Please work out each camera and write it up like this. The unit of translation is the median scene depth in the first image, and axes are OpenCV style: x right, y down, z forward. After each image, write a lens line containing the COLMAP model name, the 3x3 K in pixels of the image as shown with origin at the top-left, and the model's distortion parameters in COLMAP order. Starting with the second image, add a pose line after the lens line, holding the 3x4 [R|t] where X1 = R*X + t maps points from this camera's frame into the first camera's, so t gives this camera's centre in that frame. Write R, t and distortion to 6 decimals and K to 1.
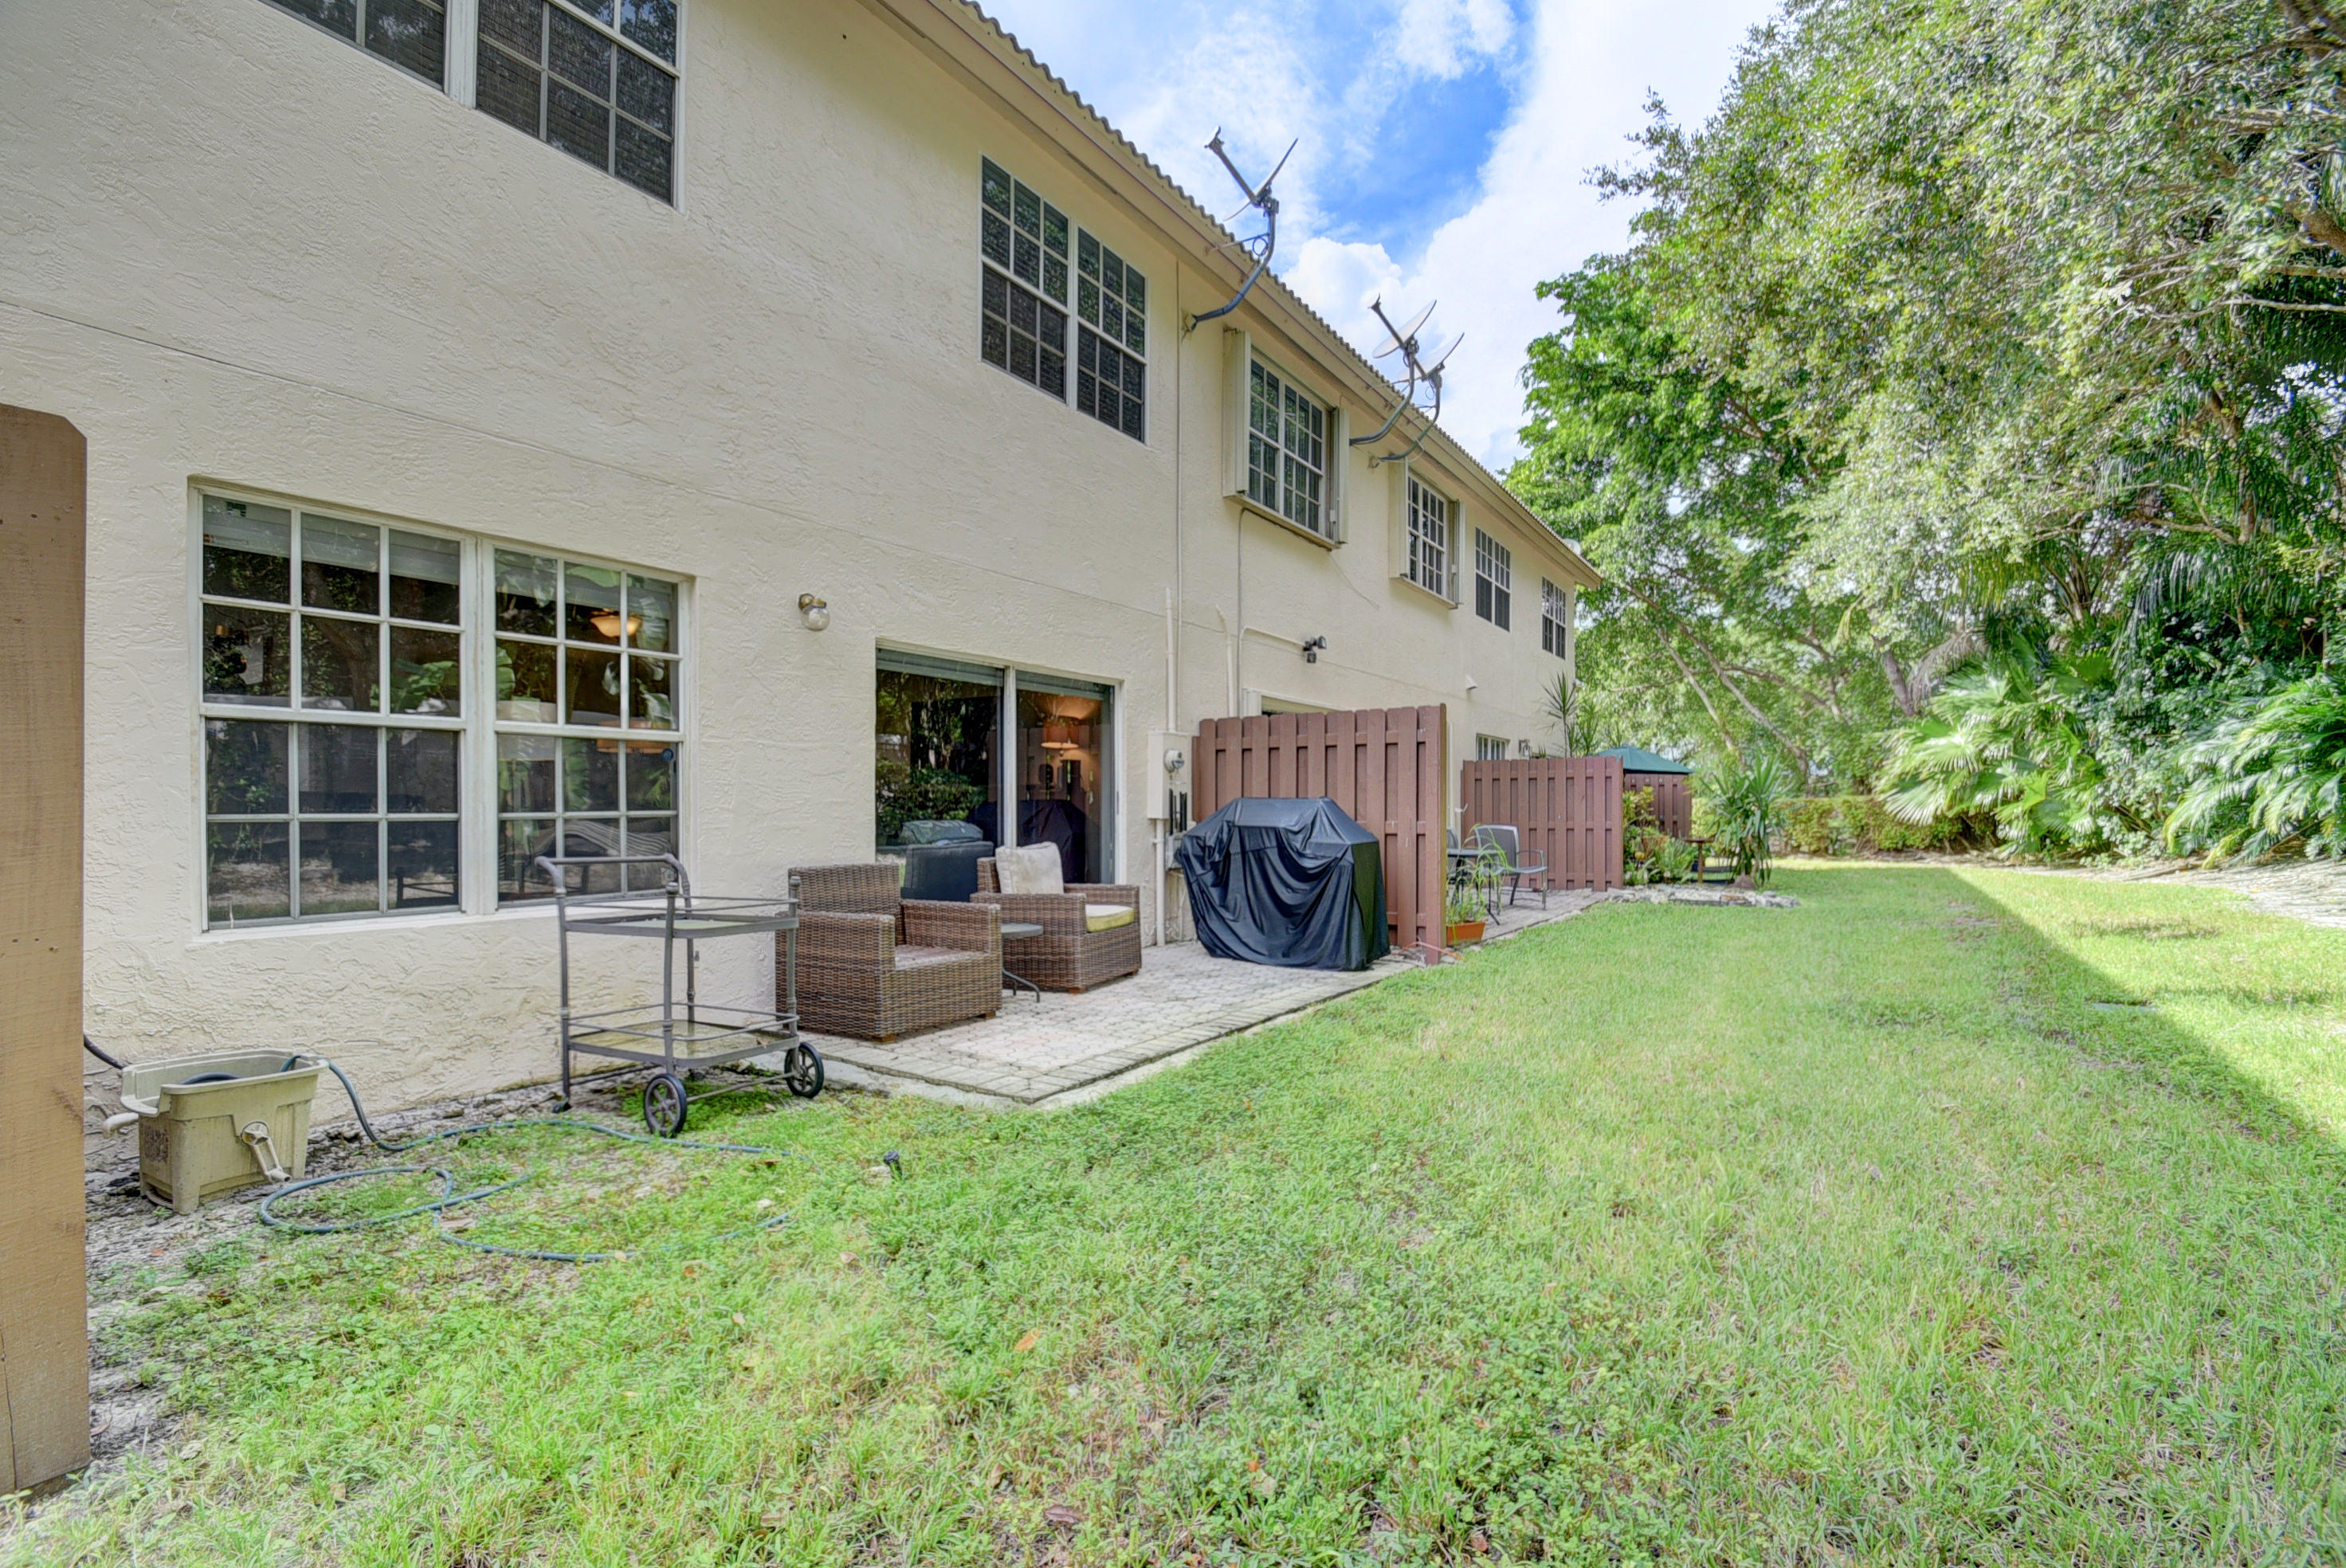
lens RADIAL K [[1029.0, 0, 1189.8], [0, 1029.0, 806.8], [0, 0, 1]] dist [0.004020, -0.009566]
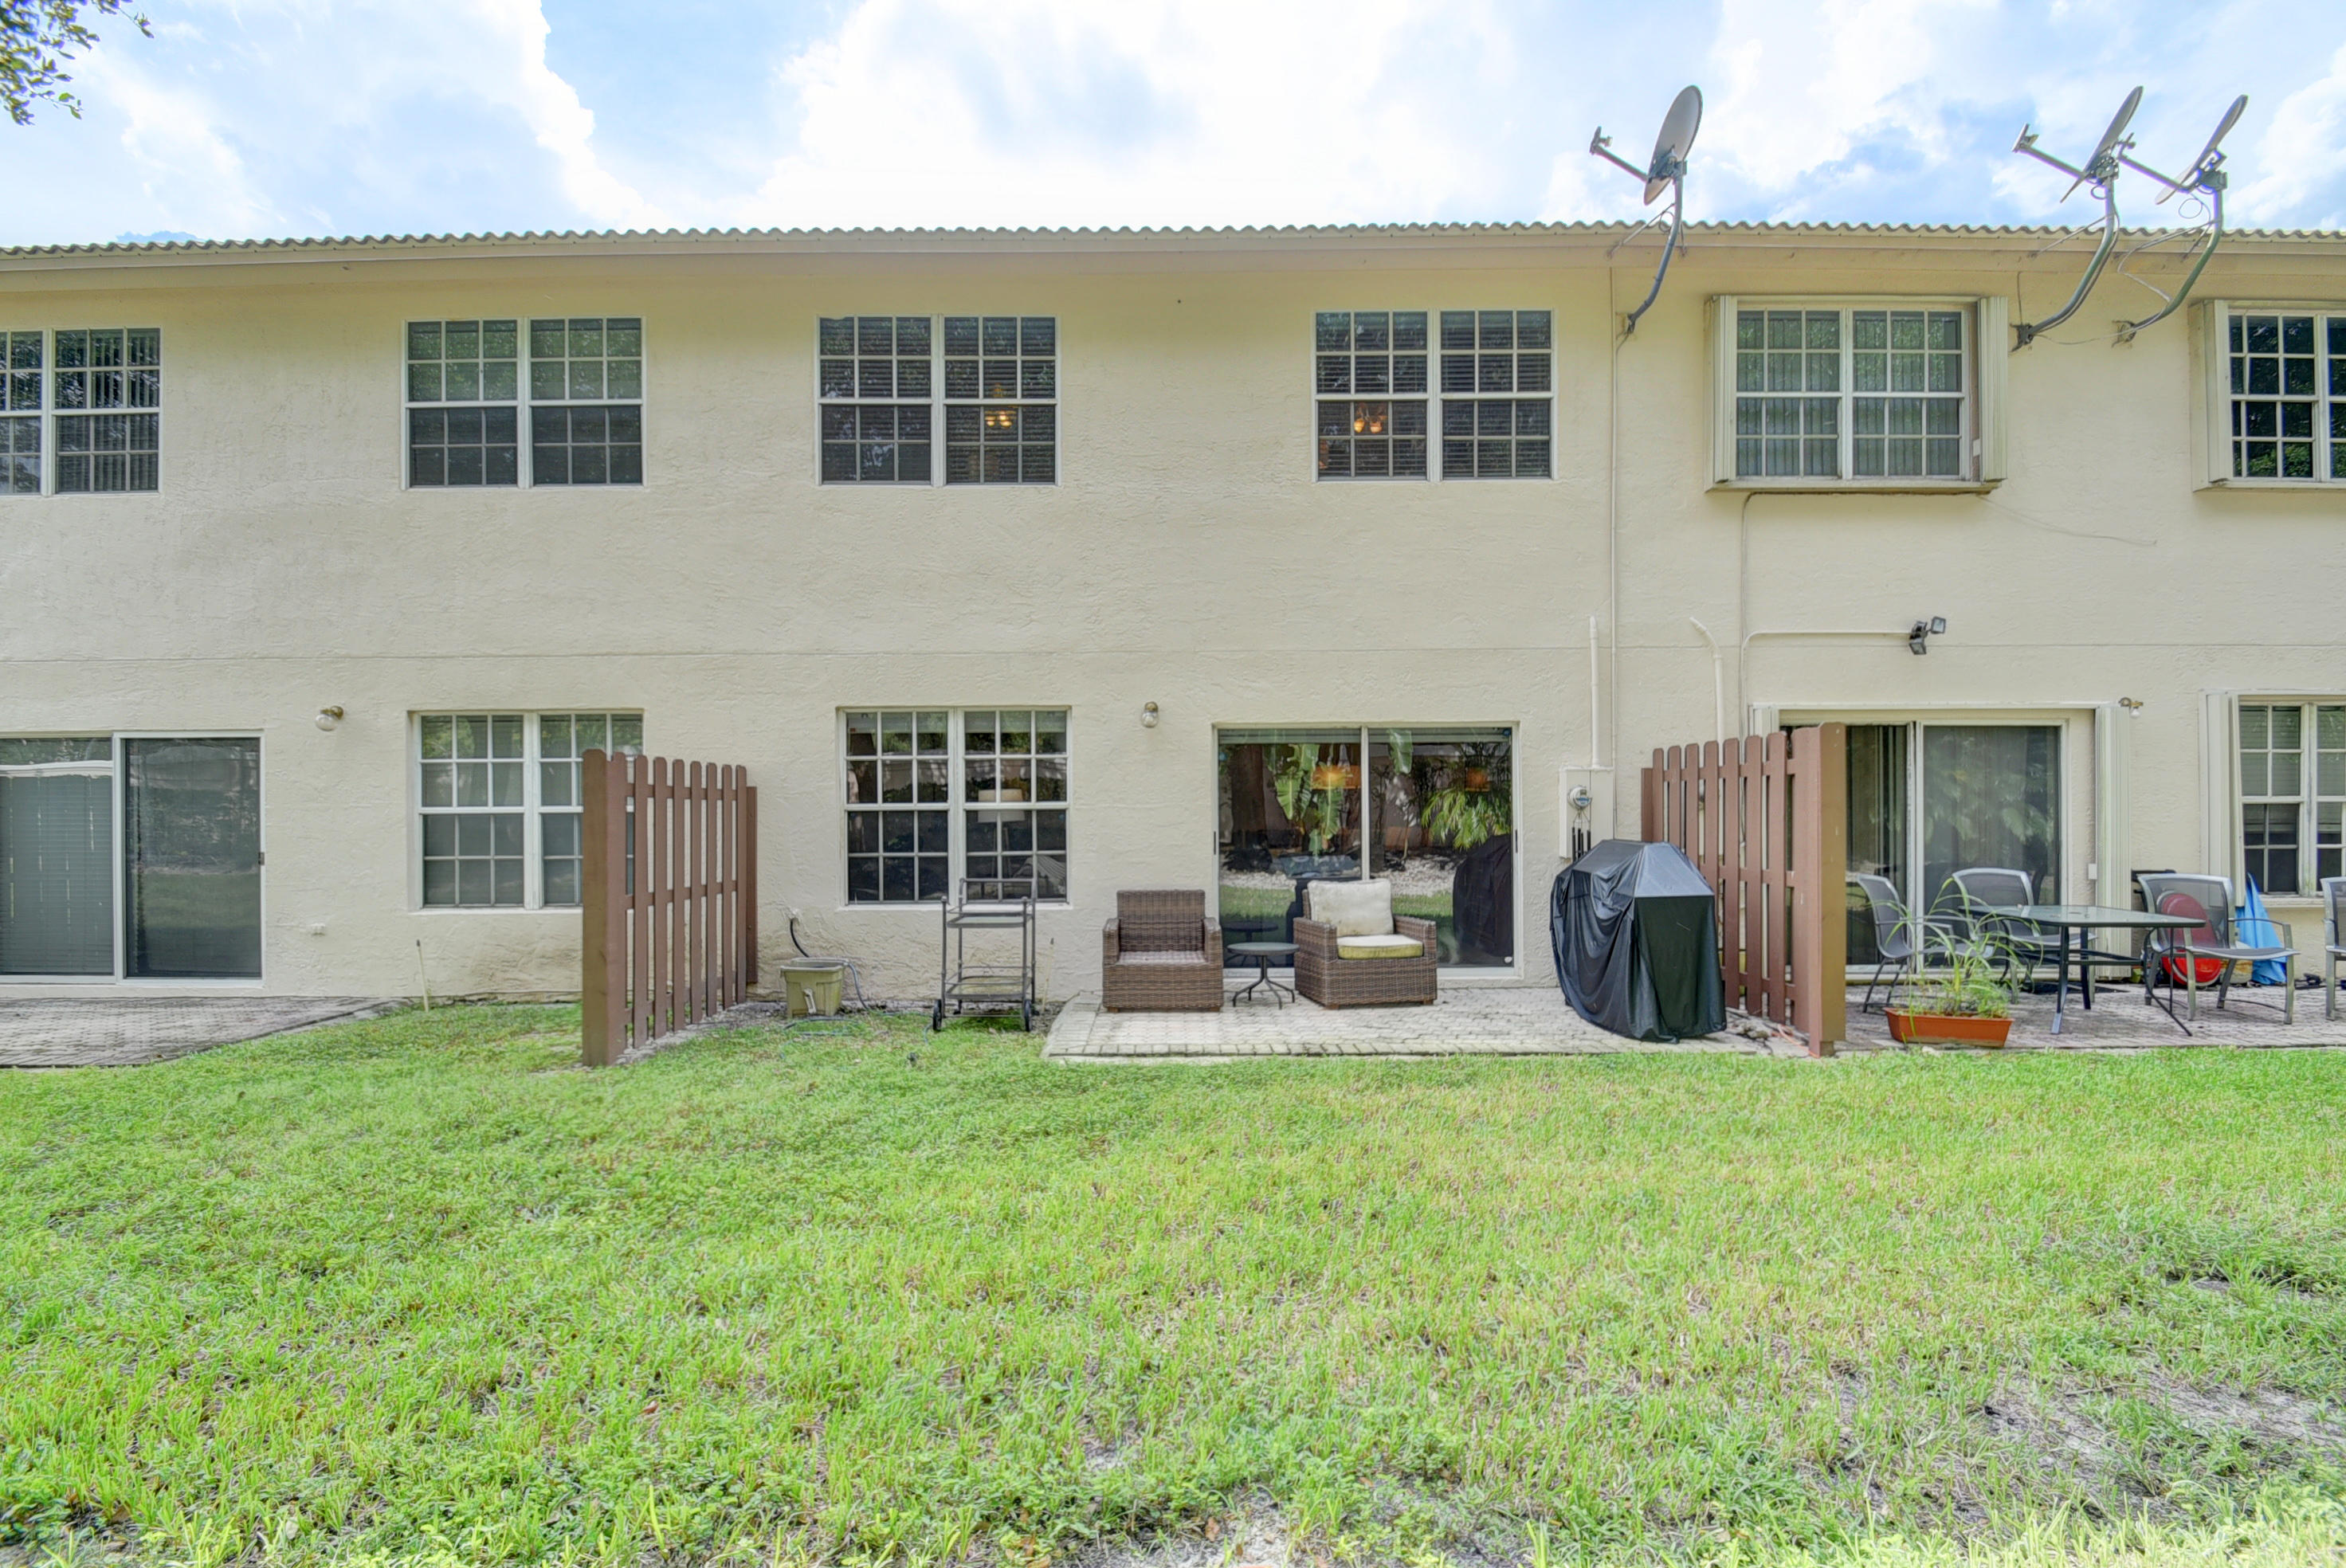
lens RADIAL K [[1029.0, 0, 1170.0], [0, 1029.0, 800.1], [0, 0, 1]] dist [0.004020, -0.009566]
pose [[0.550540, -0.017394, -0.834628, 0.753759], [0.007720, 0.999846, -0.015745, -0.039702], [0.834773, 0.002225, 0.550589, 0.194113]]
